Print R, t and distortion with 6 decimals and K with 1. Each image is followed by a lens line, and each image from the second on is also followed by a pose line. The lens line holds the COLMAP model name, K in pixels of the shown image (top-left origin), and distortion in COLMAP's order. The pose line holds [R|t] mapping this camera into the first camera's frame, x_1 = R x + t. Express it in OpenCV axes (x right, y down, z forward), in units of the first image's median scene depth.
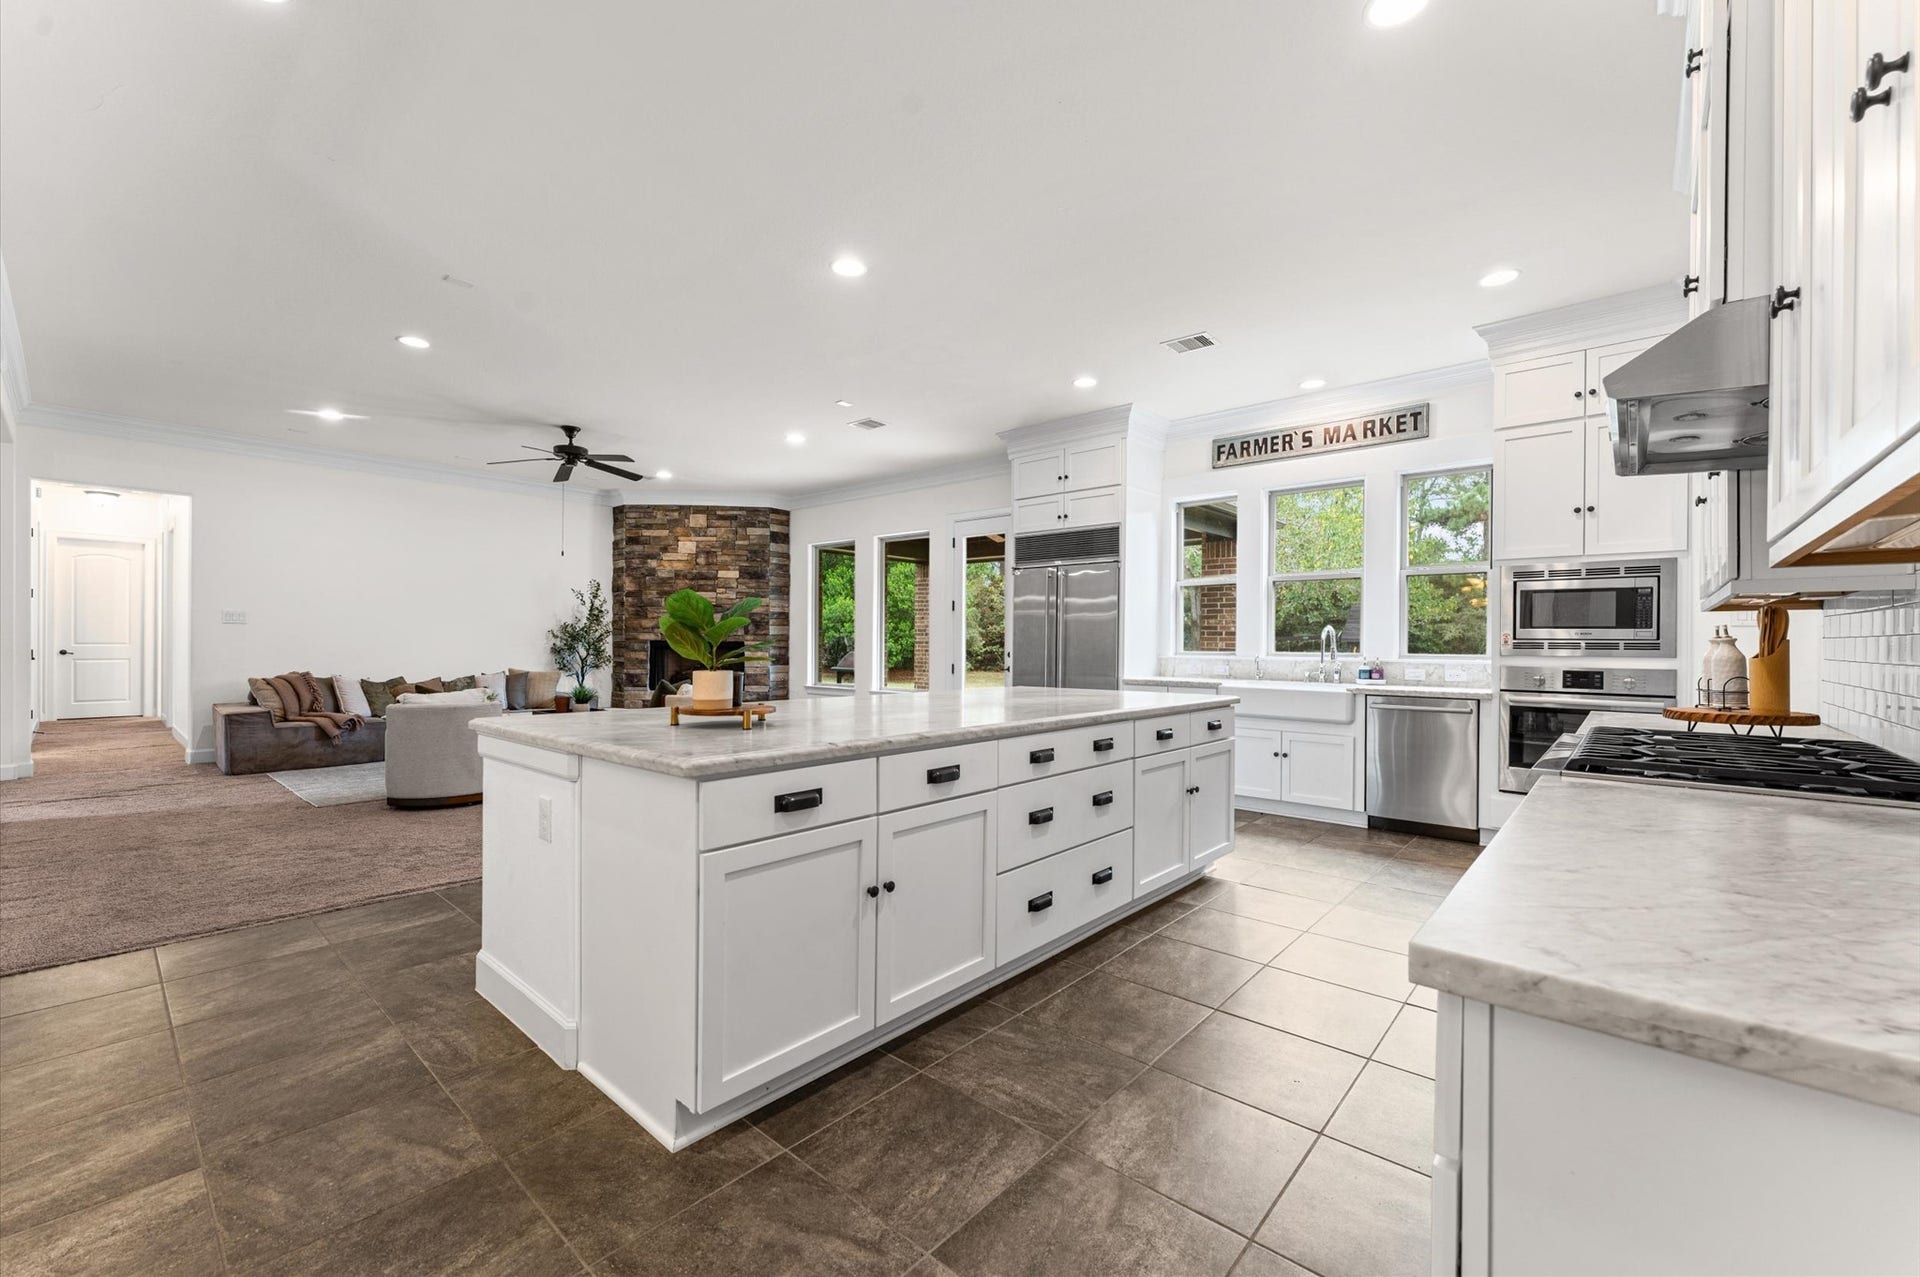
lens RADIAL K [[772.6, 0, 953.8], [0, 772.6, 645.6], [0, 0, 1]] dist [-0.003988, -0.000414]
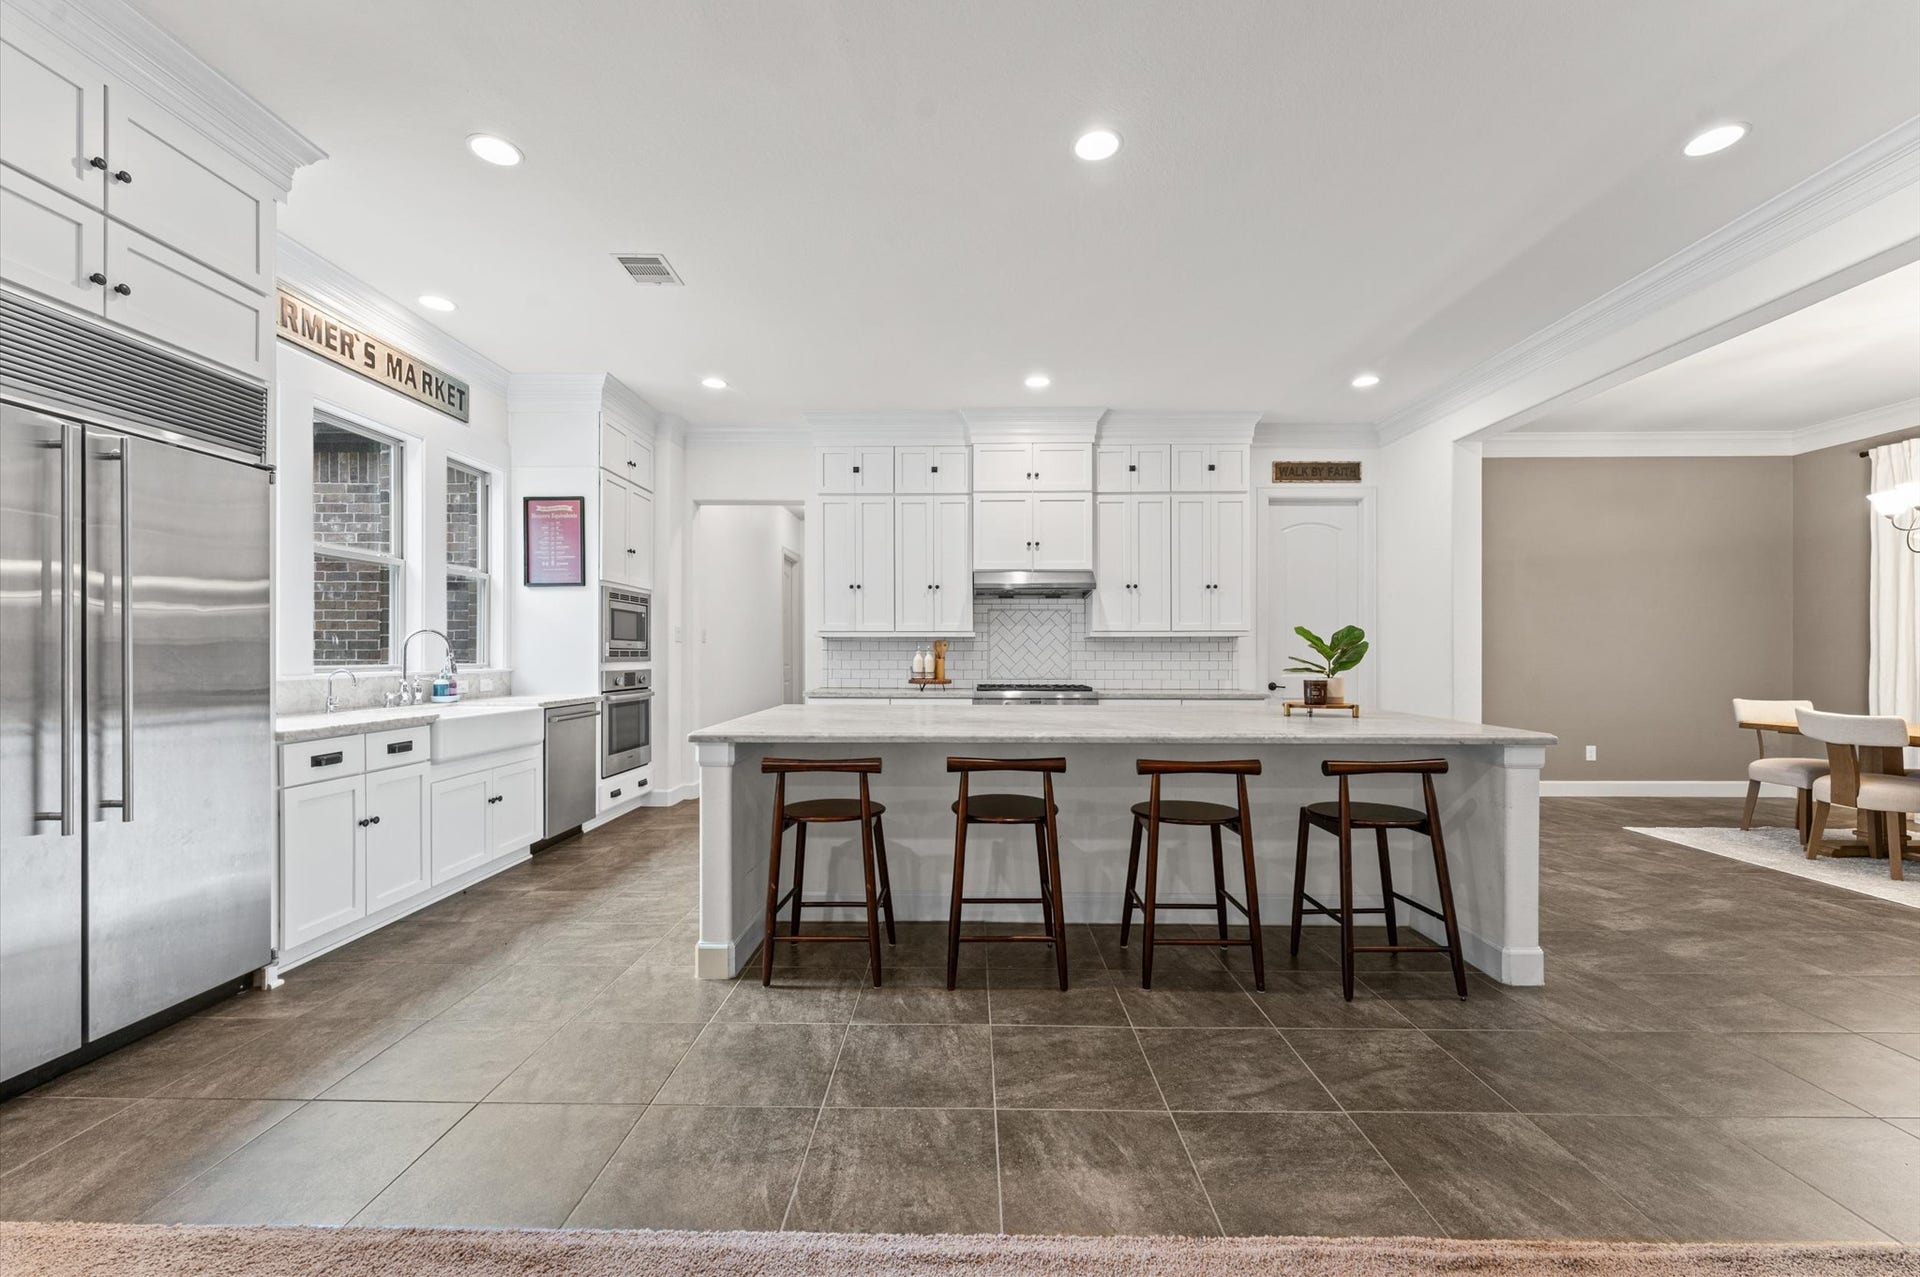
lens RADIAL K [[767.0, 0, 957.6], [0, 767.0, 656.3], [0, 0, 1]] dist [-0.001572, -0.000068]
pose [[-0.648660, -0.012295, 0.760979, -0.411165], [-0.005722, 0.999920, 0.011278, -0.010208], [-0.761057, 0.002962, -0.648678, 1.063773]]
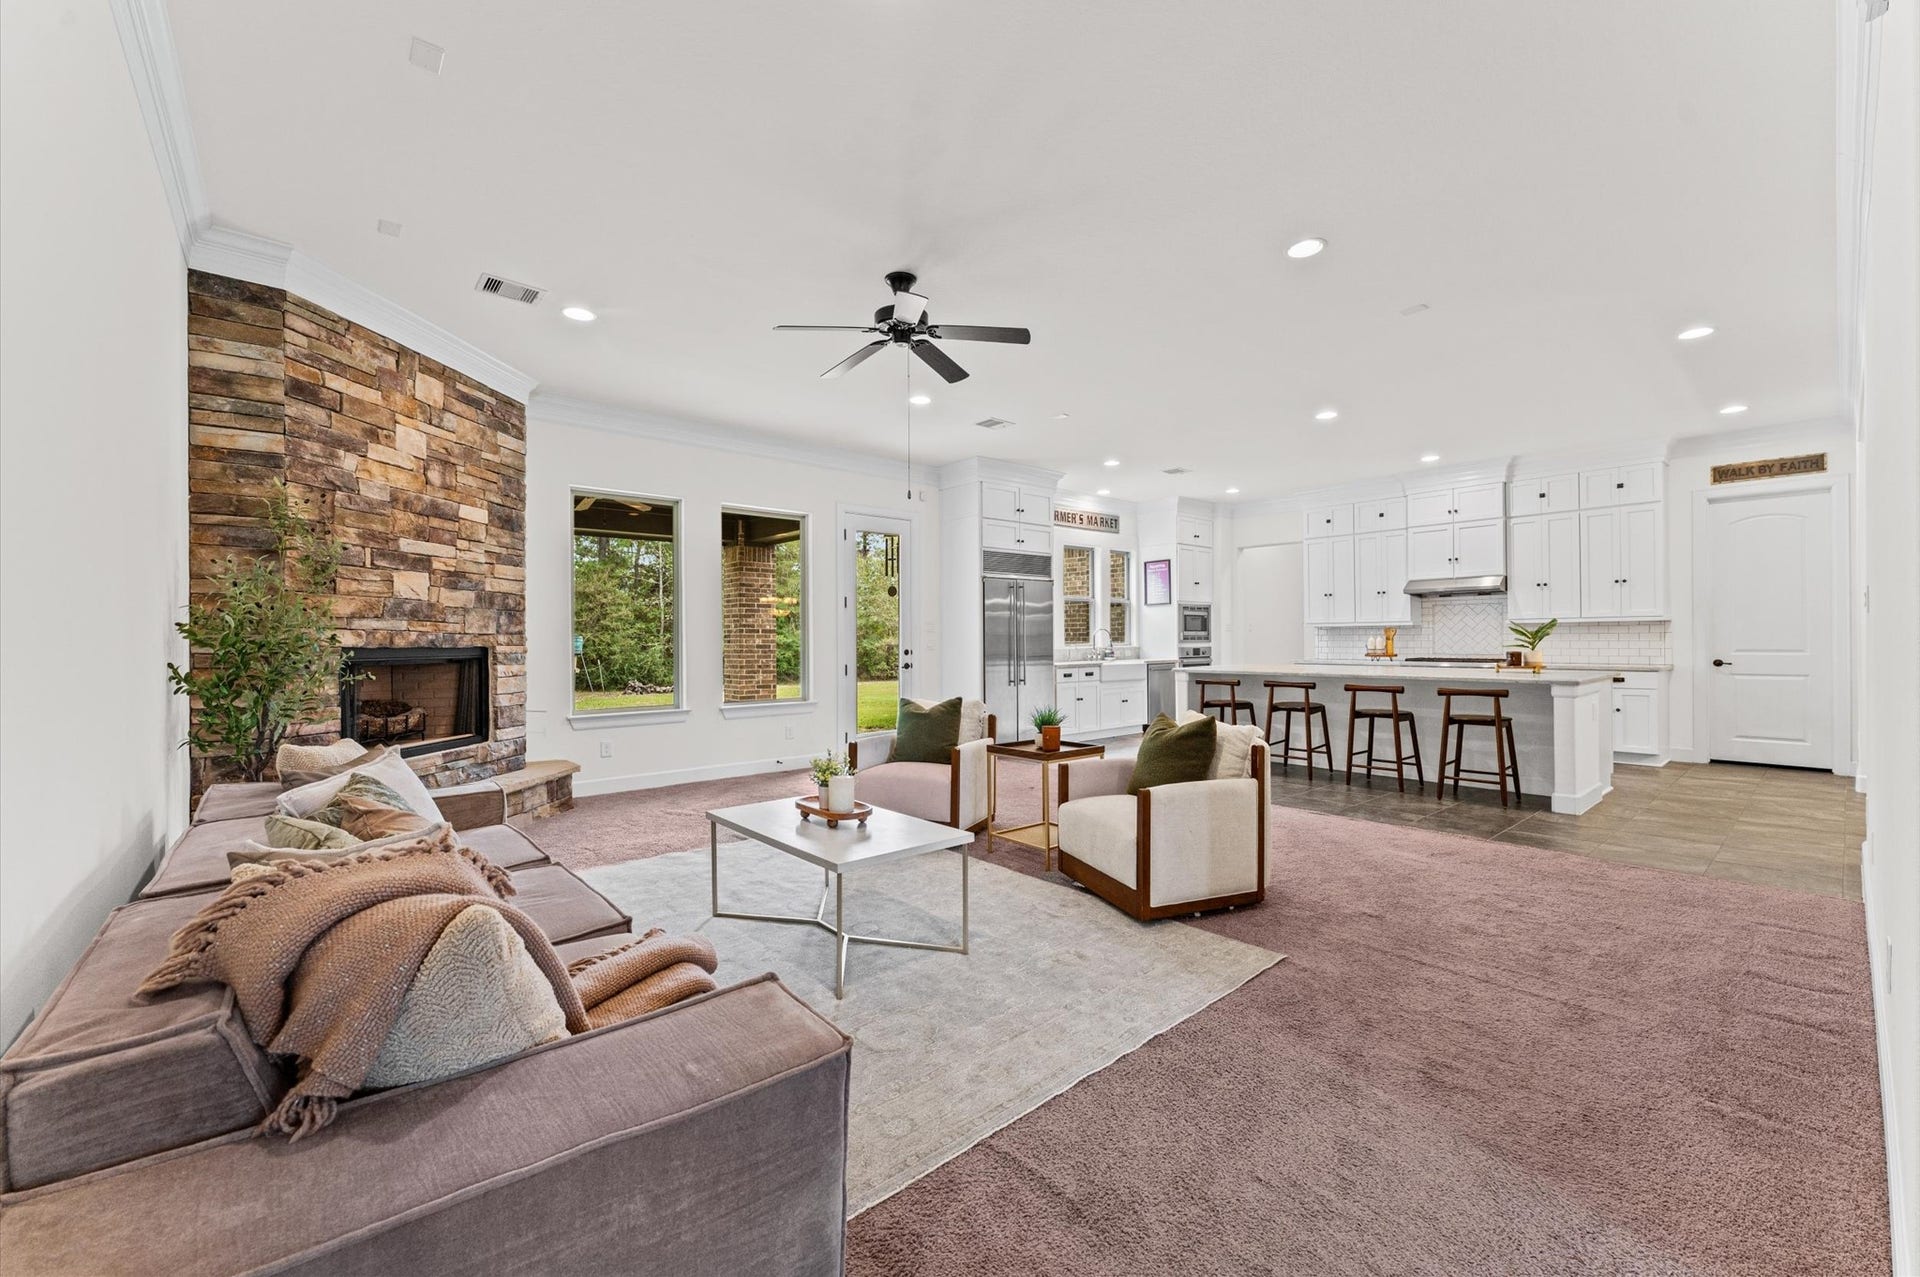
lens RADIAL K [[761.6, 0, 954.6], [0, 761.6, 641.1], [0, 0, 1]] dist [-0.001915, 0.000102]
pose [[0.141078, -0.013051, 0.989912, -1.275358], [0.010008, 0.999881, 0.011756, -0.020212], [-0.989948, 0.008249, 0.141192, 1.060611]]
